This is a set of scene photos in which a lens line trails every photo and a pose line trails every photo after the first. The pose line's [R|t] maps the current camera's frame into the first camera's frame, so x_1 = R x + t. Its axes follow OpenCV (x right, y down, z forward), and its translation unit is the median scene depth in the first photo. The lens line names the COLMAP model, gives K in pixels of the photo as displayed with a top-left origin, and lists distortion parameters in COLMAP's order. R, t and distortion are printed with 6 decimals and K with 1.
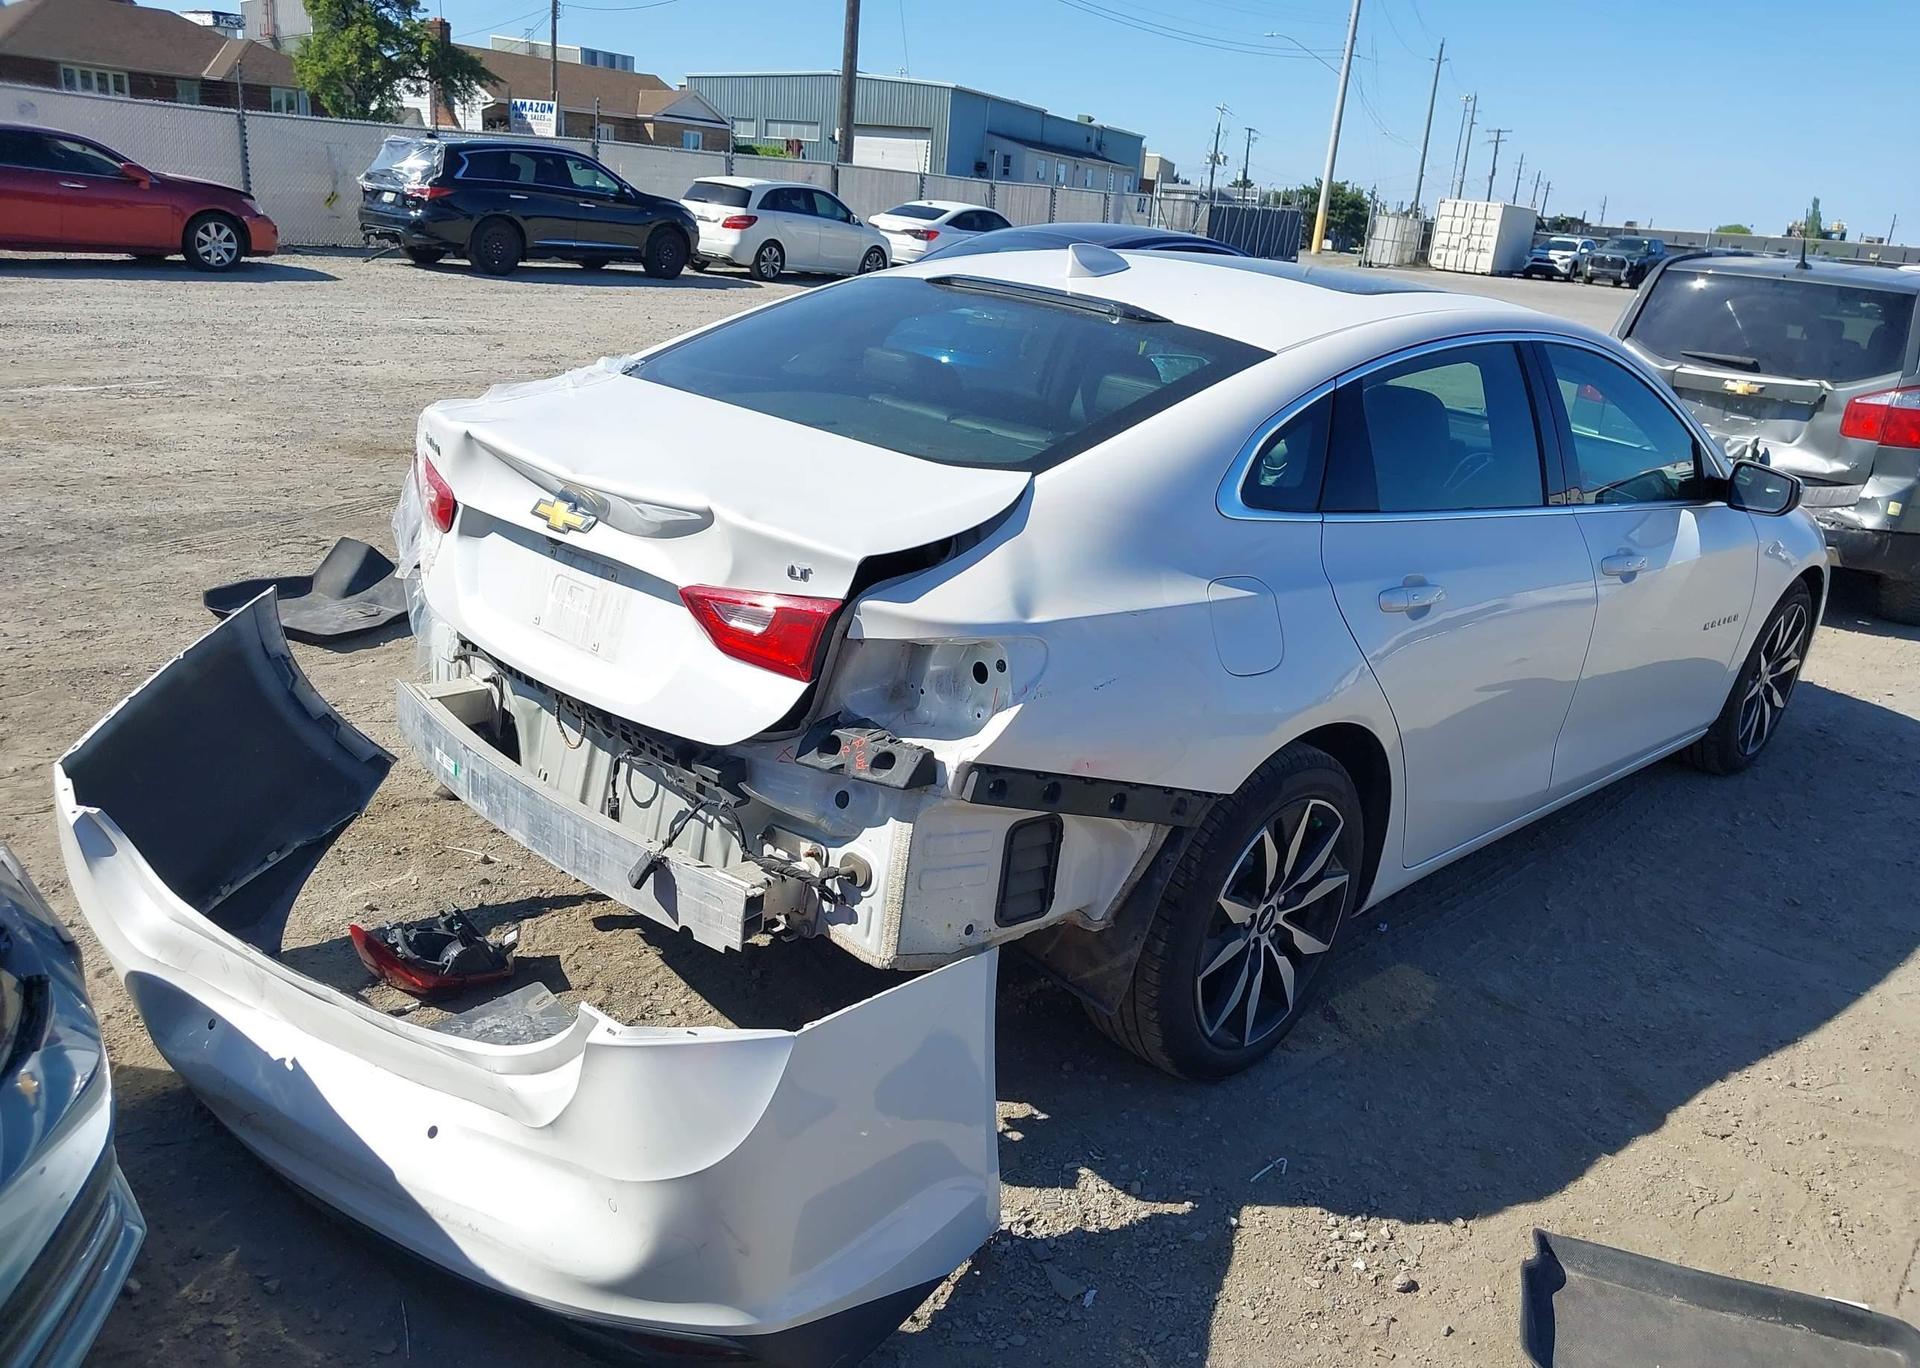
lens RADIAL K [[1413.7, 0, 1006.8], [0, 1413.7, 628.9], [0, 0, 1]] dist [0.026708, -0.034825]
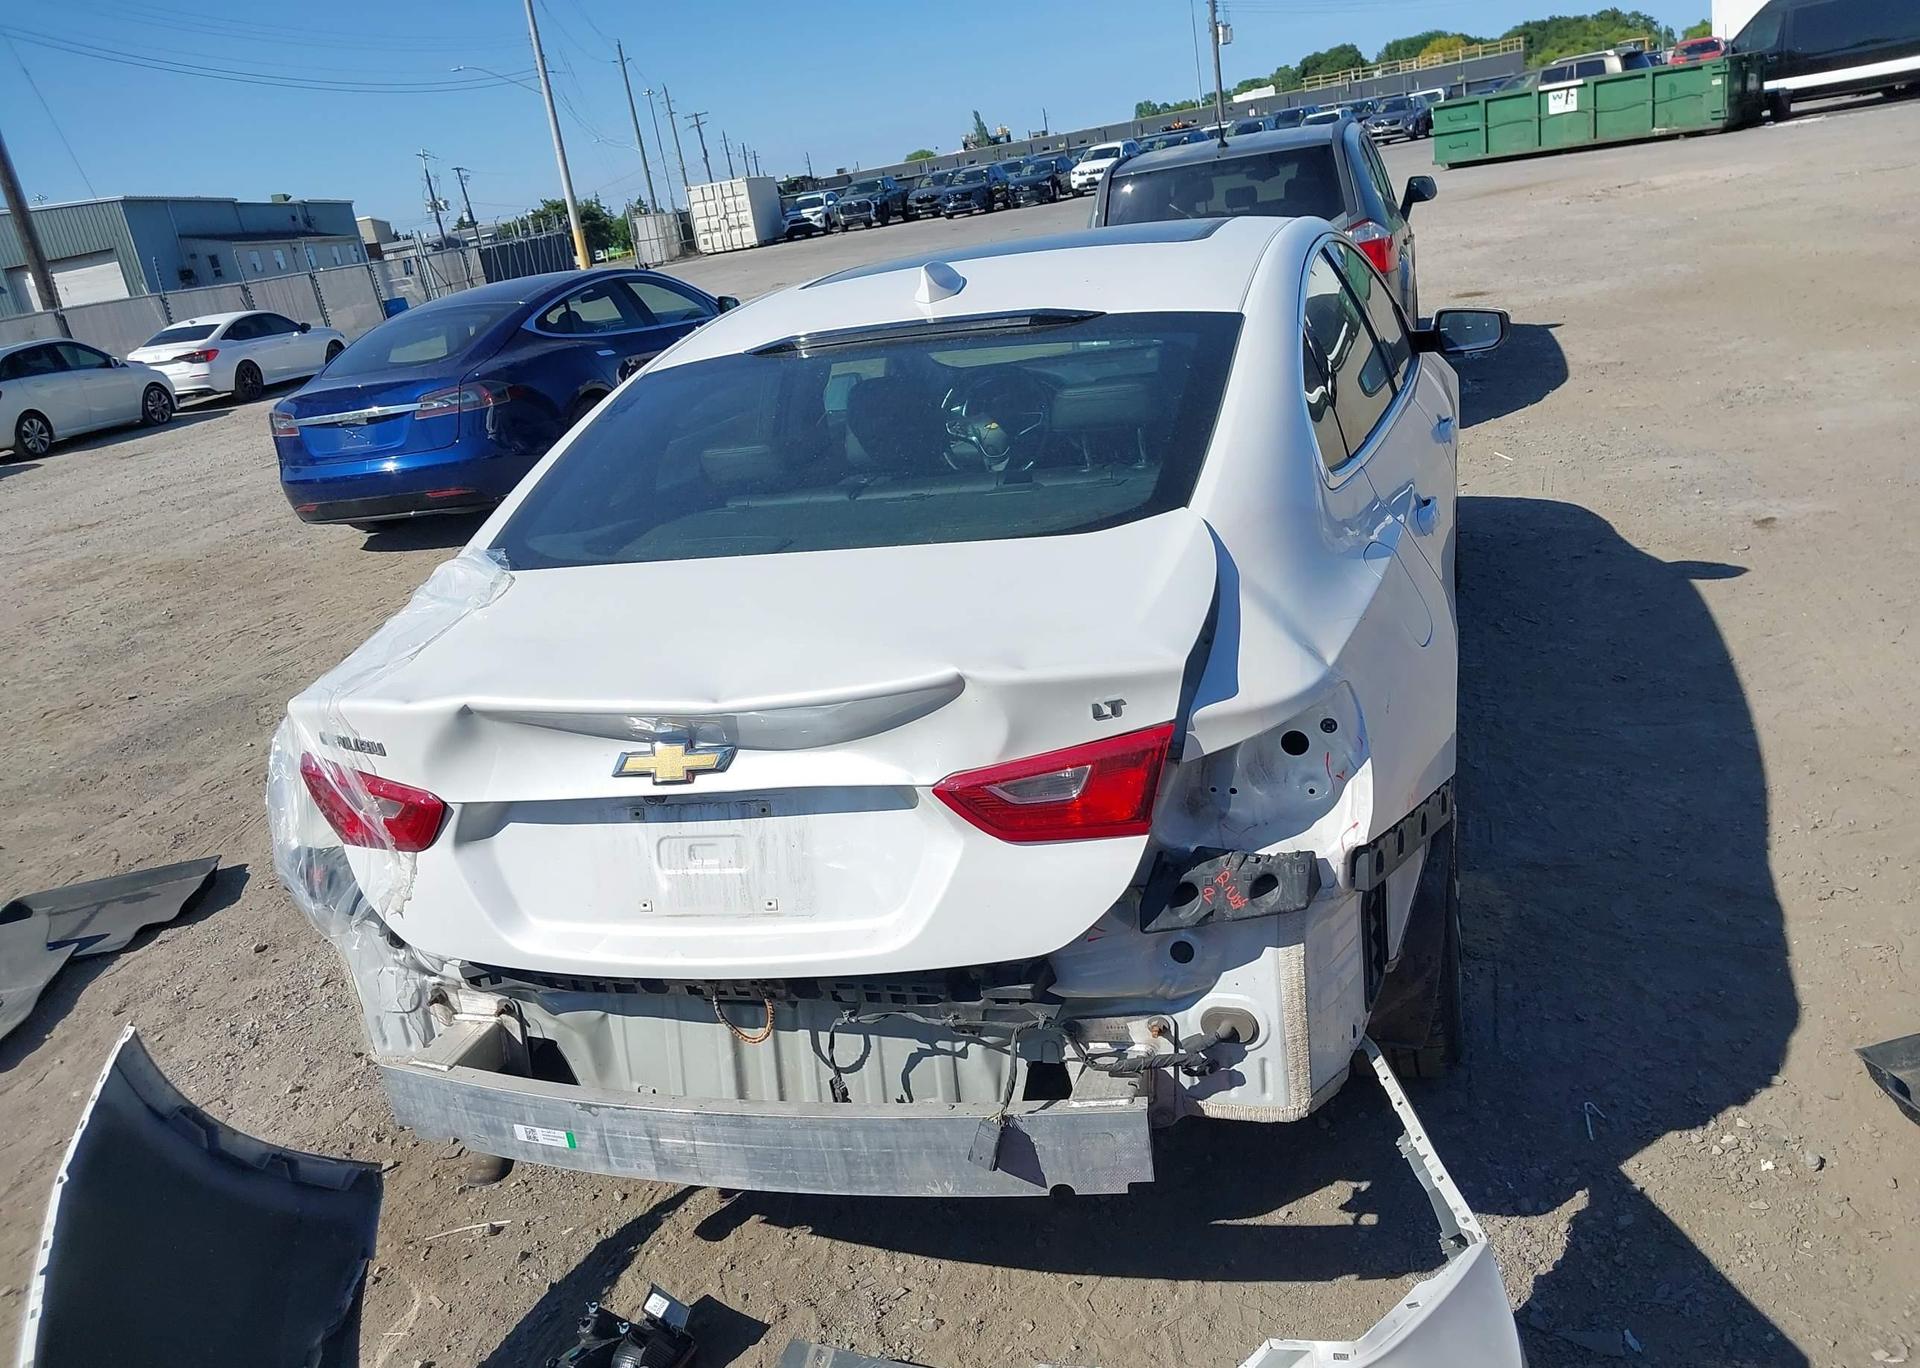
lens RADIAL K [[1406.0, 0, 935.1], [0, 1406.0, 644.2], [0, 0, 1]] dist [0.003461, -0.003542]
pose [[0.871346, -0.348680, 0.345221, -0.359339], [0.346937, 0.935344, 0.069038, -0.118904], [-0.346973, 0.059614, 0.935979, 0.214459]]
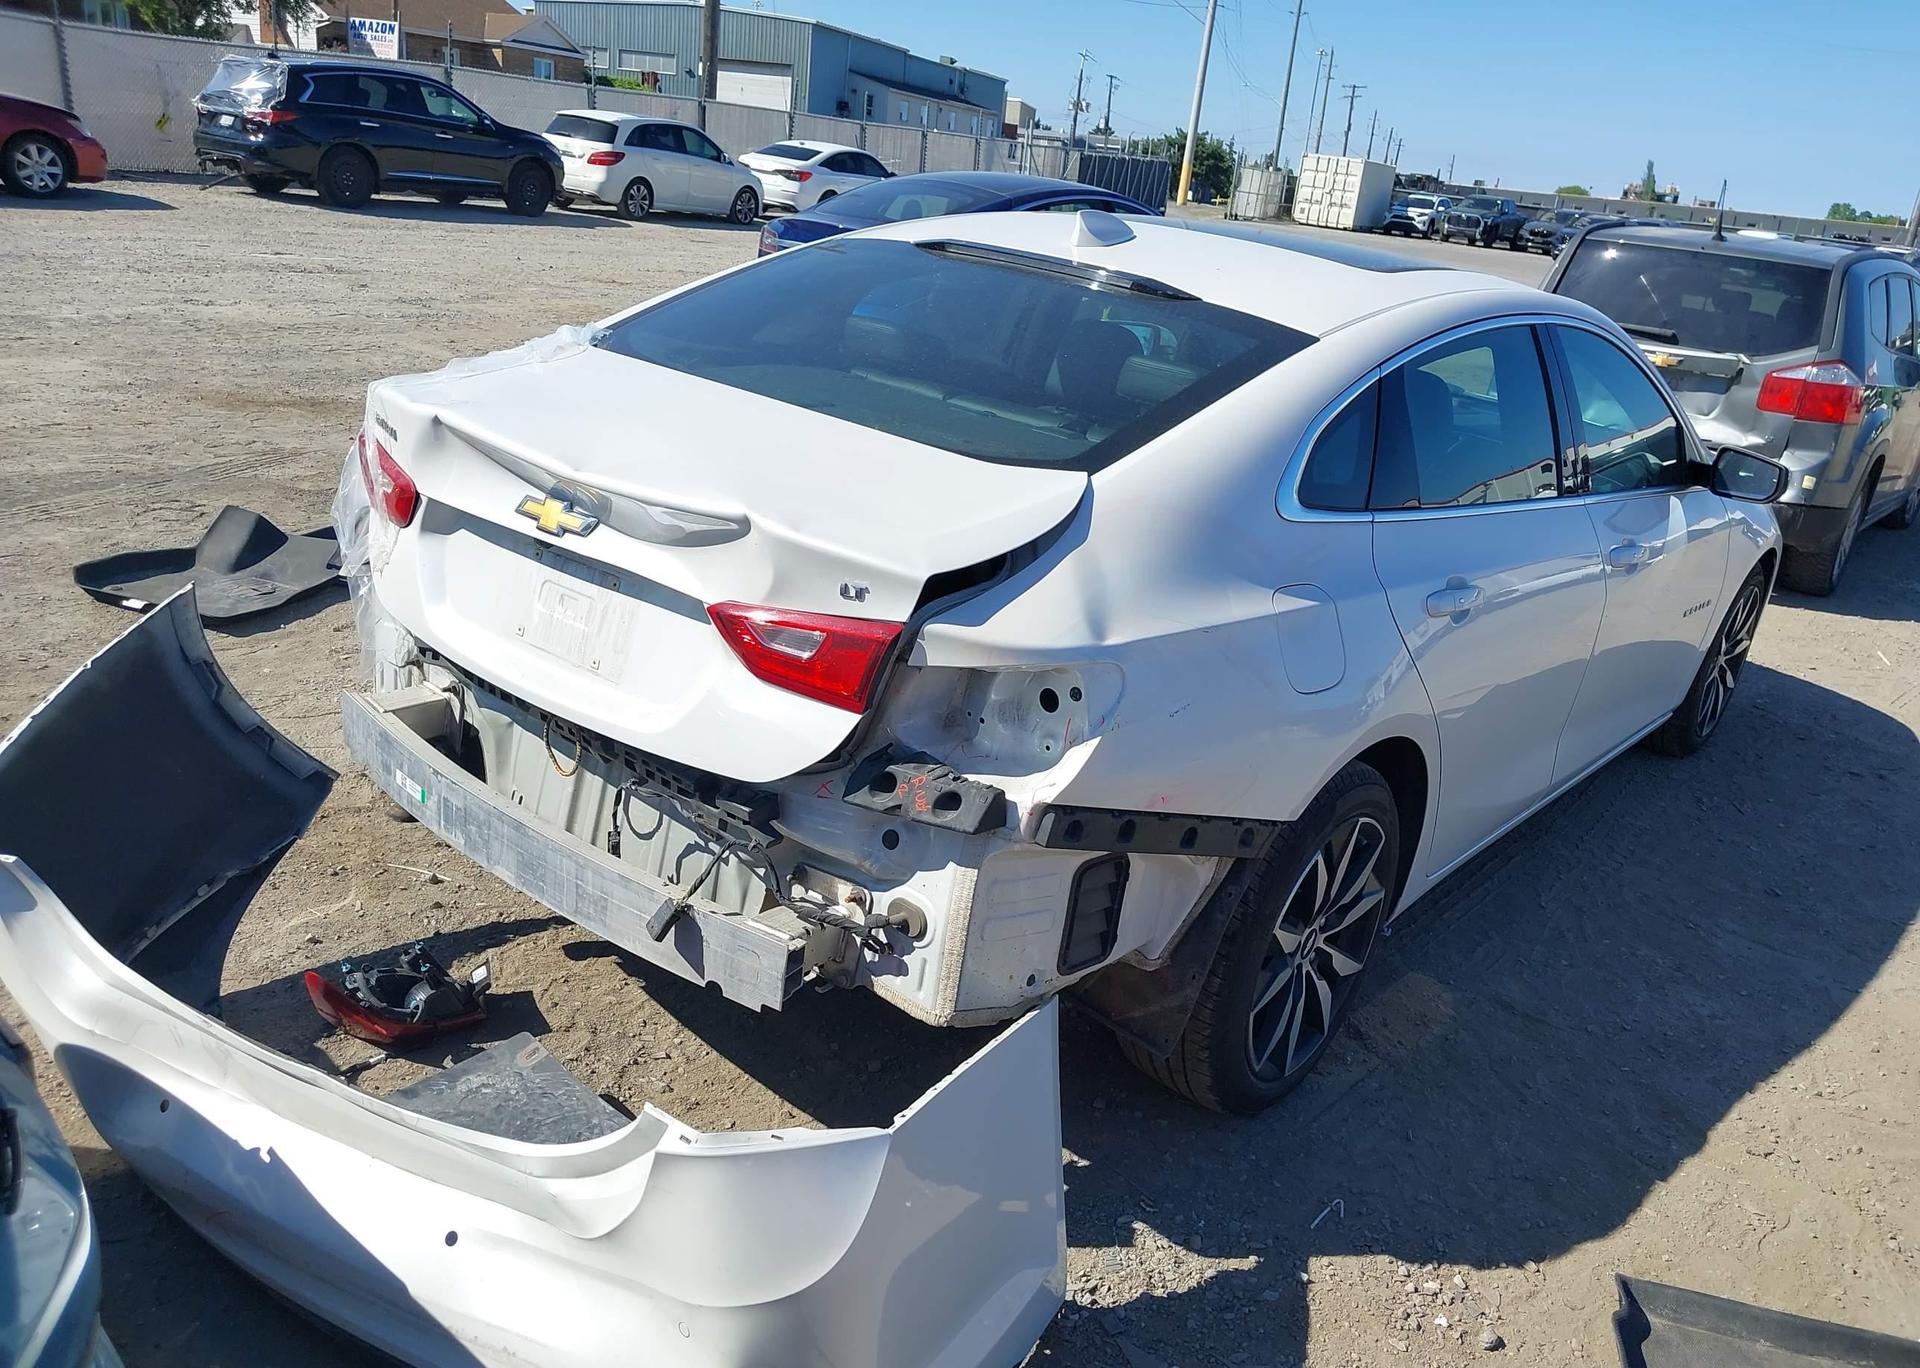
lens RADIAL K [[1411.0, 0, 995.3], [0, 1411.0, 641.2], [0, 0, 1]] dist [0.012447, -0.013108]
pose [[0.996258, -0.001704, 0.086416, -0.099125], [-0.002203, 0.998980, 0.045095, -0.035781], [-0.086405, -0.045117, 0.995238, 0.083520]]
